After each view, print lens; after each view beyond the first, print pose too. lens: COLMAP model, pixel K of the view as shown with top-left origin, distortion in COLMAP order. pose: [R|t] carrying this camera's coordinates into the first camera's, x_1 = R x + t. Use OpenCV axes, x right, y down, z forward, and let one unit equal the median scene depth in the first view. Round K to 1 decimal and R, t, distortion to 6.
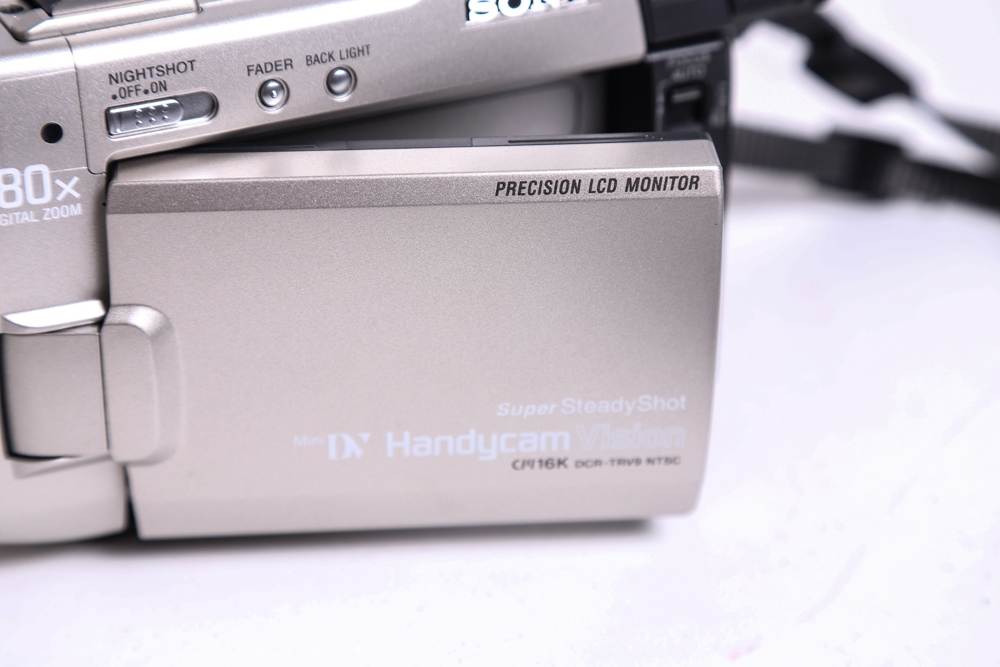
lens RADIAL K [[2365.7, 0, 499.1], [0, 2365.7, 321.7], [0, 0, 1]] dist [0.197645, 0.136012]
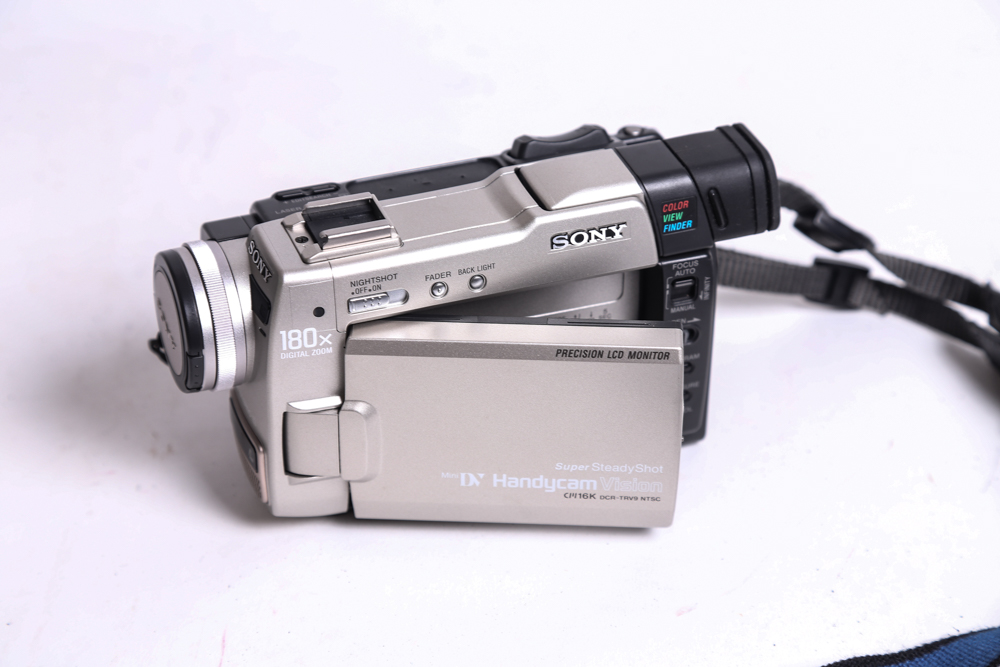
lens RADIAL K [[2467.2, 0, 500.0], [0, 2467.2, 333.5], [0, 0, 1]] dist [0.336430, 0.042386]
pose [[0.992397, 0.067691, -0.102792, 0.148201], [-0.058424, 0.994169, 0.090637, -0.238007], [0.108328, -0.083942, 0.990565, -0.872916]]
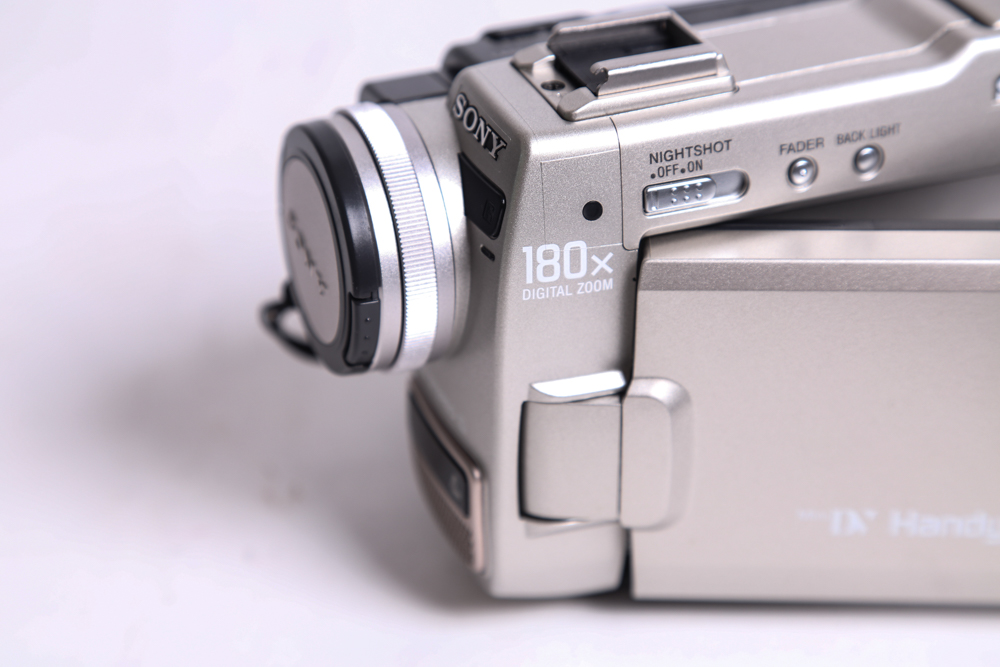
lens RADIAL K [[2365.7, 0, 499.1], [0, 2365.7, 321.7], [0, 0, 1]] dist [0.197645, 0.136012]
pose [[0.993968, 0.039992, -0.102114, -0.118123], [-0.037467, 0.998946, 0.026533, -0.055287], [0.103068, -0.022547, 0.994419, -0.008571]]
